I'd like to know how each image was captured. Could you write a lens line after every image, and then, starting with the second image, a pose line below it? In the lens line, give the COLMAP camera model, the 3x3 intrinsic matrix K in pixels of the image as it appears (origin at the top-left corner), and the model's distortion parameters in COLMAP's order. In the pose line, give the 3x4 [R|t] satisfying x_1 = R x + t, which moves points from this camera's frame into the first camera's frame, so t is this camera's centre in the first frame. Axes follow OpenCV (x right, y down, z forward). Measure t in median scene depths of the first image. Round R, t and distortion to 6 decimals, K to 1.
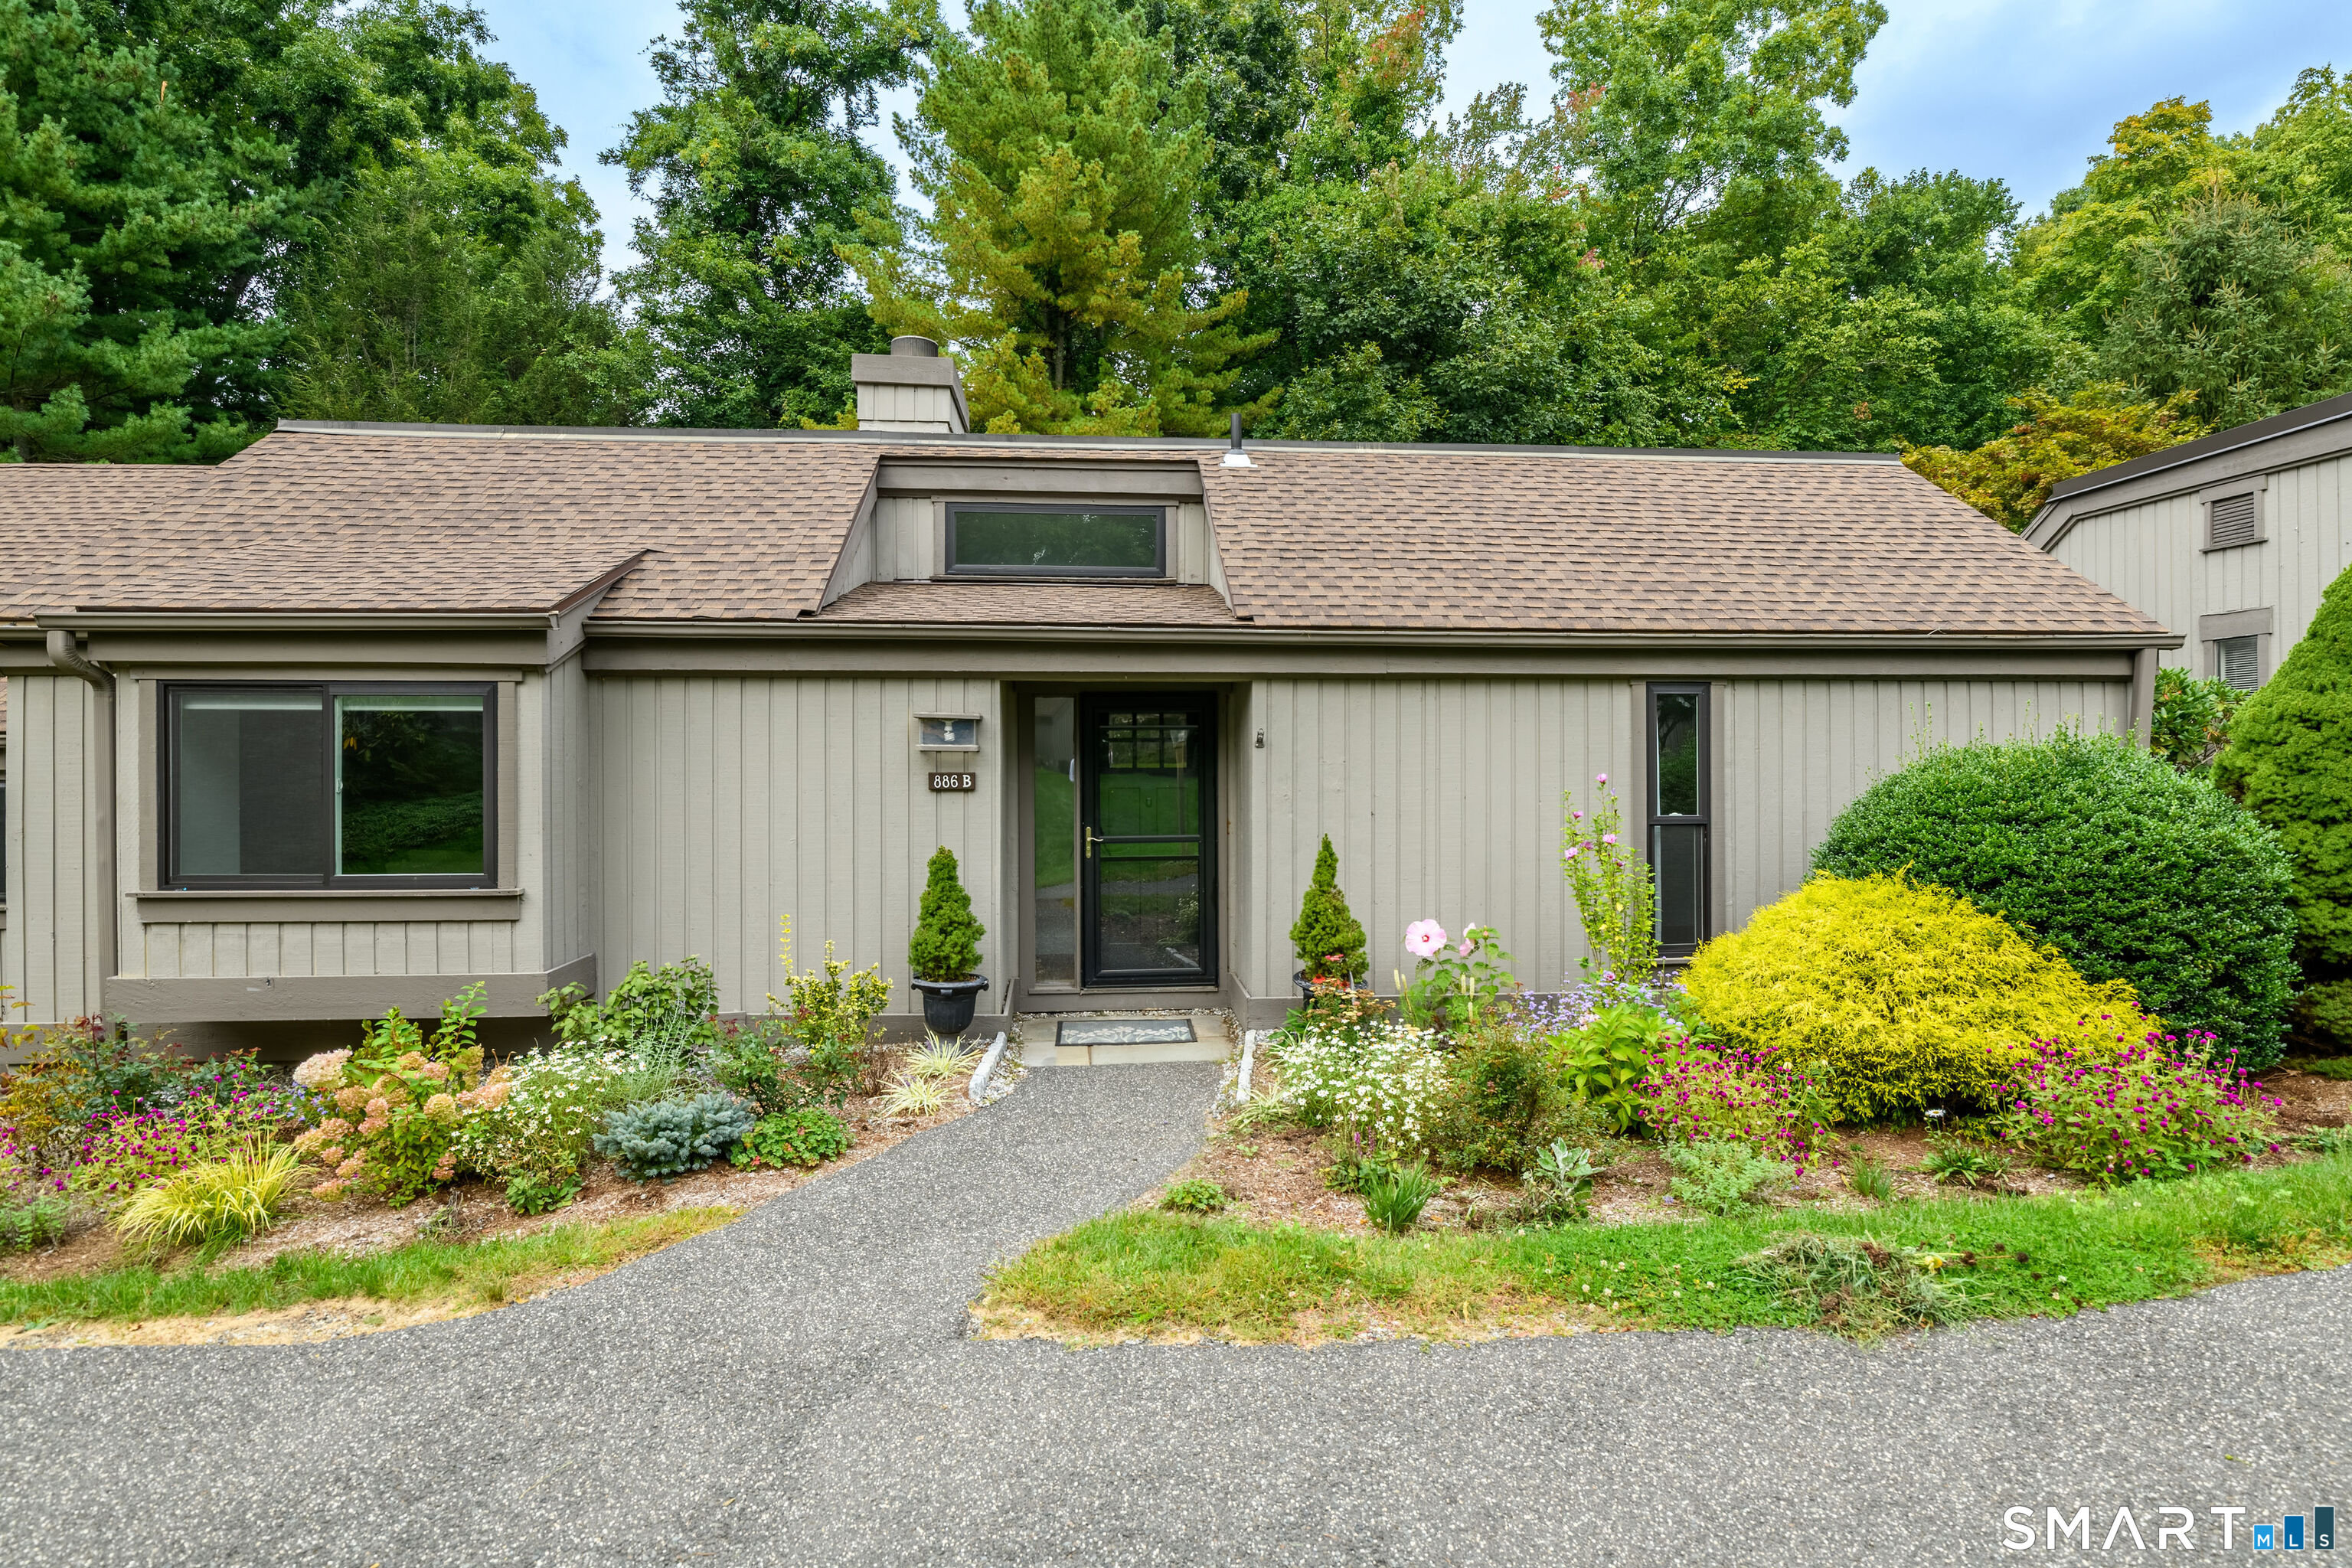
lens RADIAL K [[1201.0, 0, 1179.5], [0, 1201.0, 772.1], [0, 0, 1]] dist [-0.024693, -0.002147]
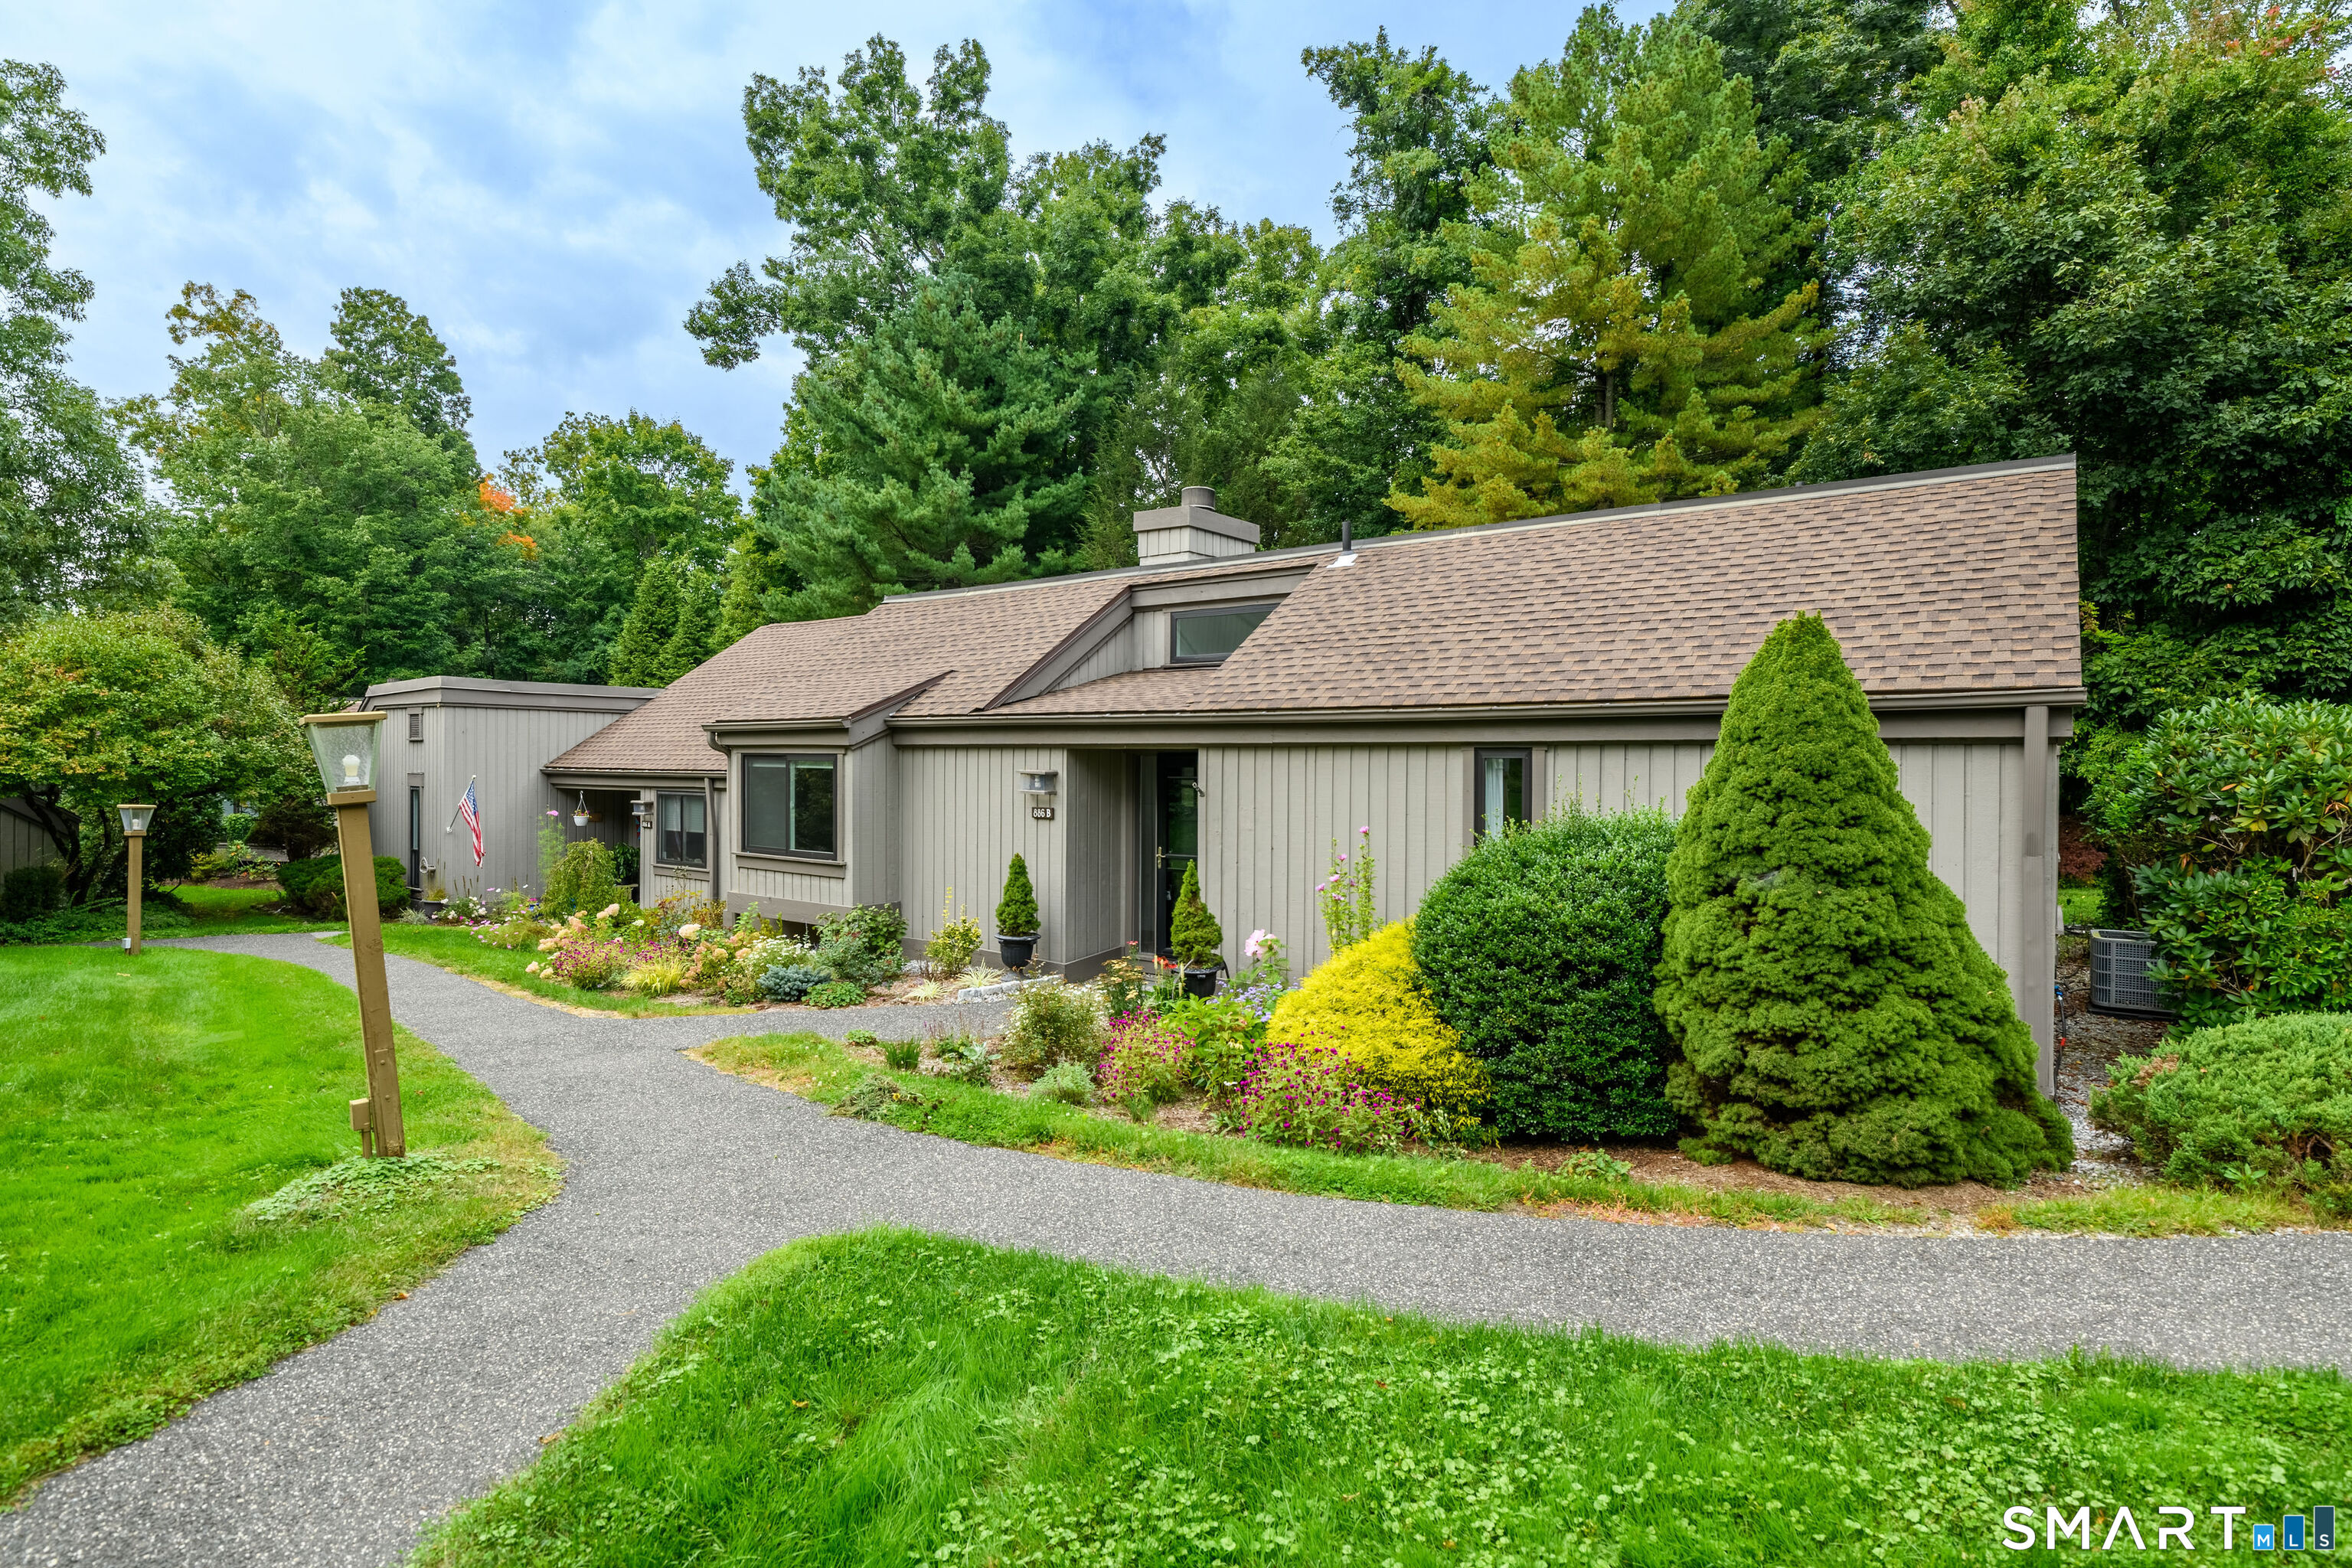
lens RADIAL K [[1201.0, 0, 1183.3], [0, 1201.0, 779.9], [0, 0, 1]] dist [-0.024693, -0.002147]
pose [[0.730930, 0.018514, -0.682202, 0.973717], [-0.015750, 0.999823, 0.010259, -0.052286], [0.682271, 0.003246, 0.731092, -0.031053]]
